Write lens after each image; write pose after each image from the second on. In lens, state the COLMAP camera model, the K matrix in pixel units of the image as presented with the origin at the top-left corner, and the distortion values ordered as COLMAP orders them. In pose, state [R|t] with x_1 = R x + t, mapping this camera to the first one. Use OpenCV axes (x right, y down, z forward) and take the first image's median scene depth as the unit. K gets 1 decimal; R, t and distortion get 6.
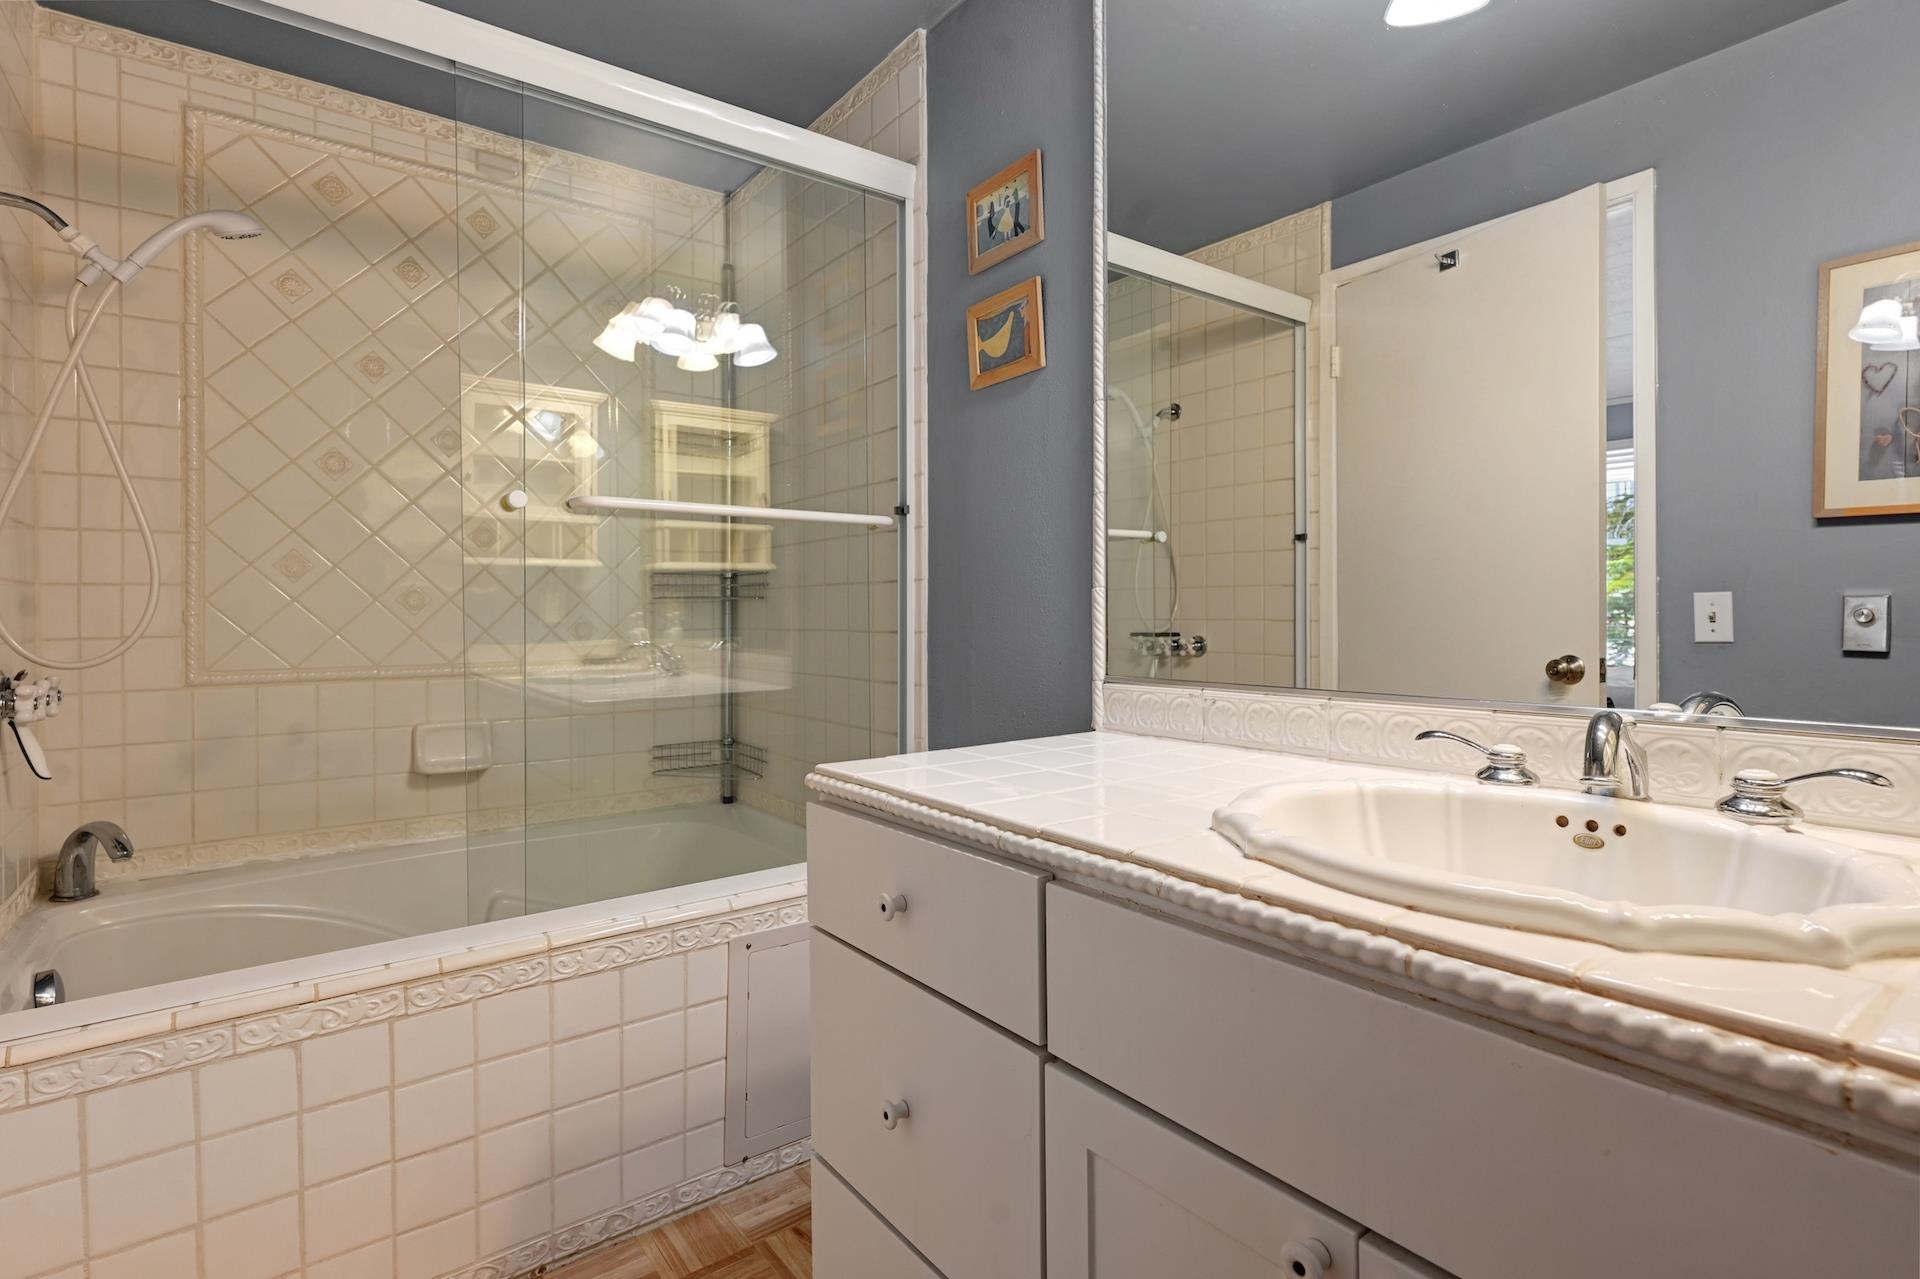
lens RADIAL K [[949.6, 0, 968.8], [0, 949.6, 631.7], [0, 0, 1]] dist [-0.000187, 0.000456]
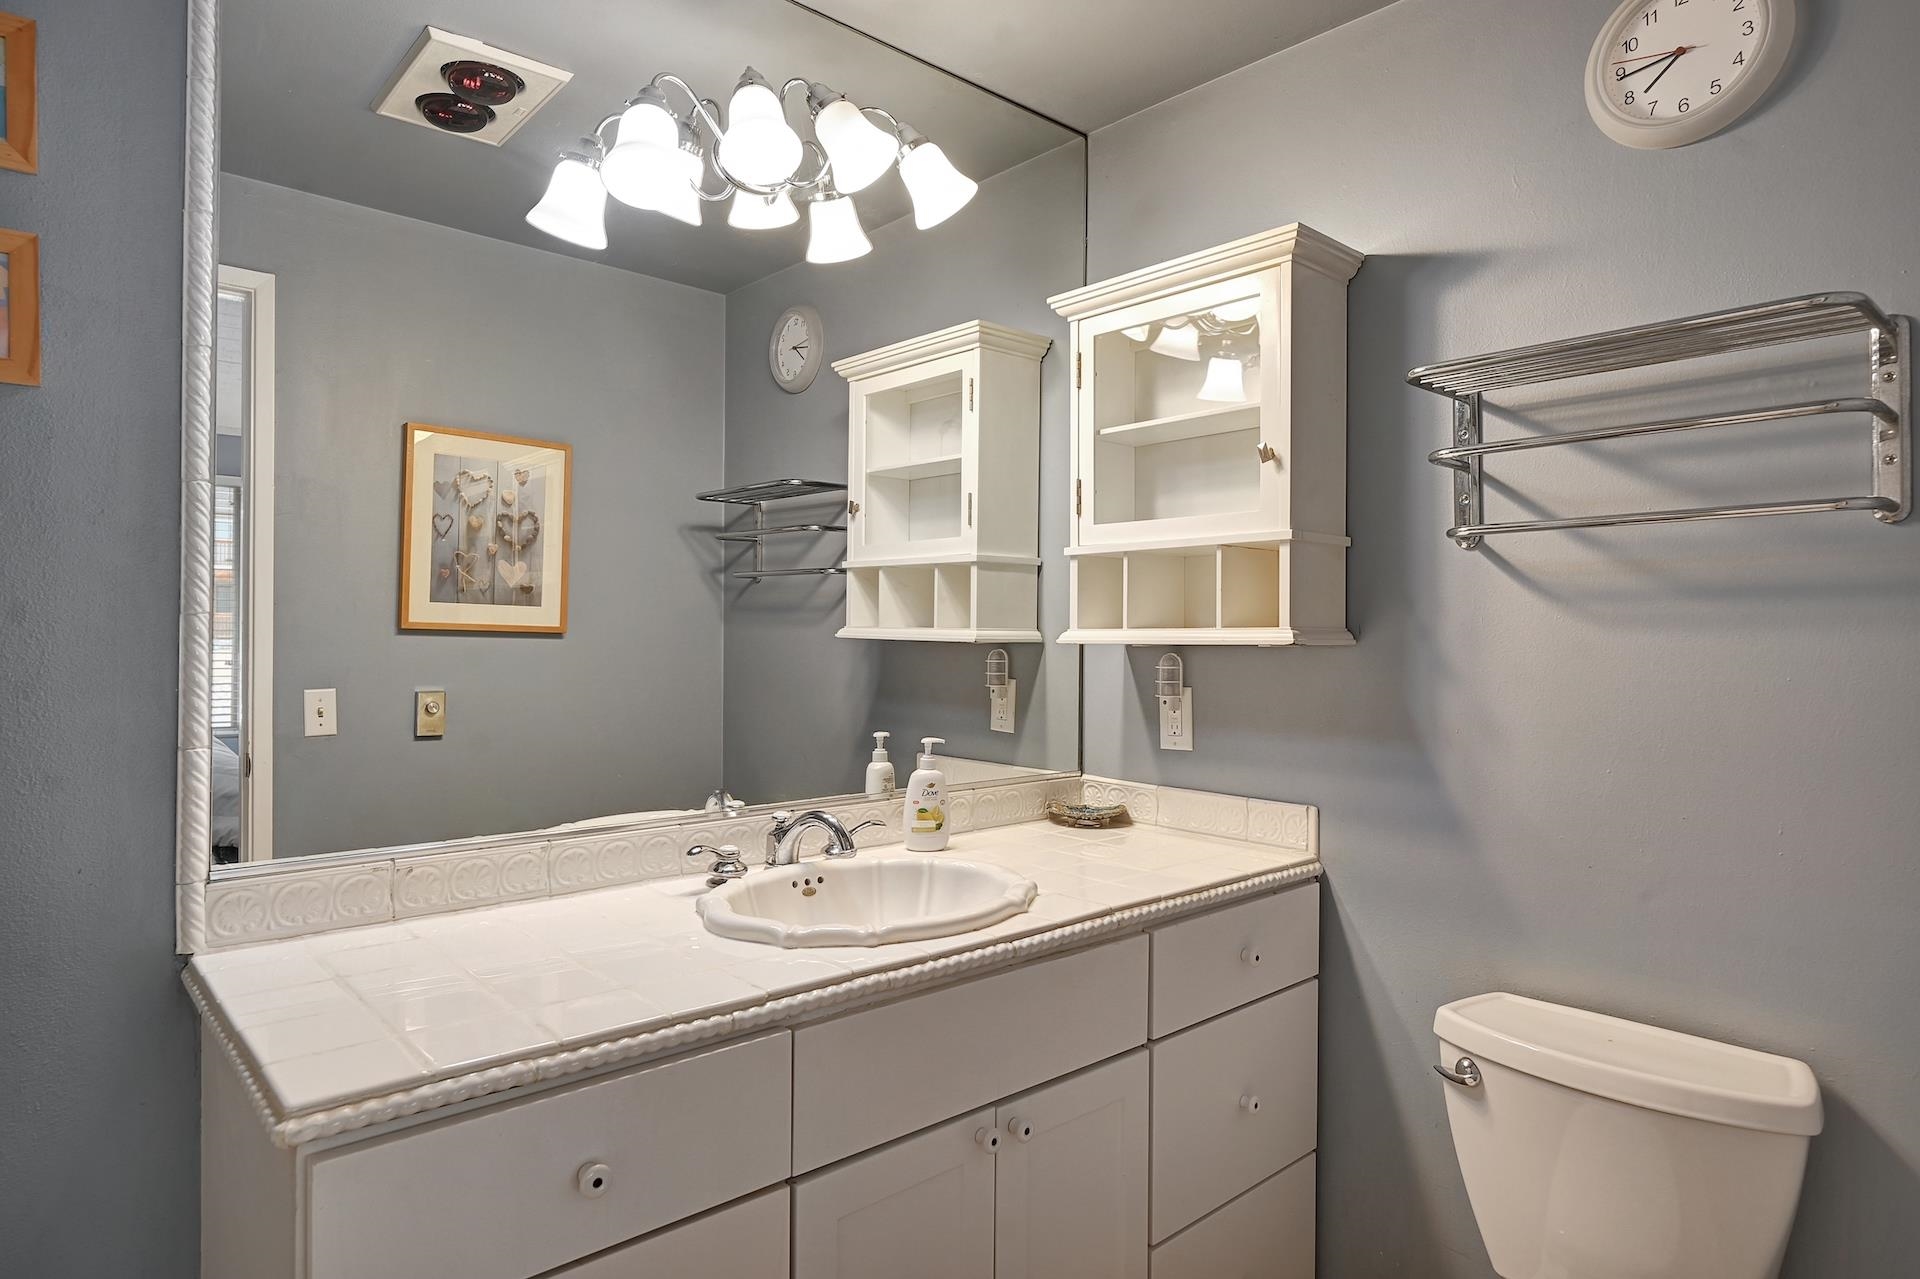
lens RADIAL K [[1089.4, 0, 960.0], [0, 1089.4, 639.5], [0, 0, 1]] dist [-0.000210, -0.000206]
pose [[-0.088483, 0.003207, 0.996073, -0.806737], [0.010786, 0.999939, -0.002261, -0.134900], [-0.996019, 0.010544, -0.088512, 0.578095]]
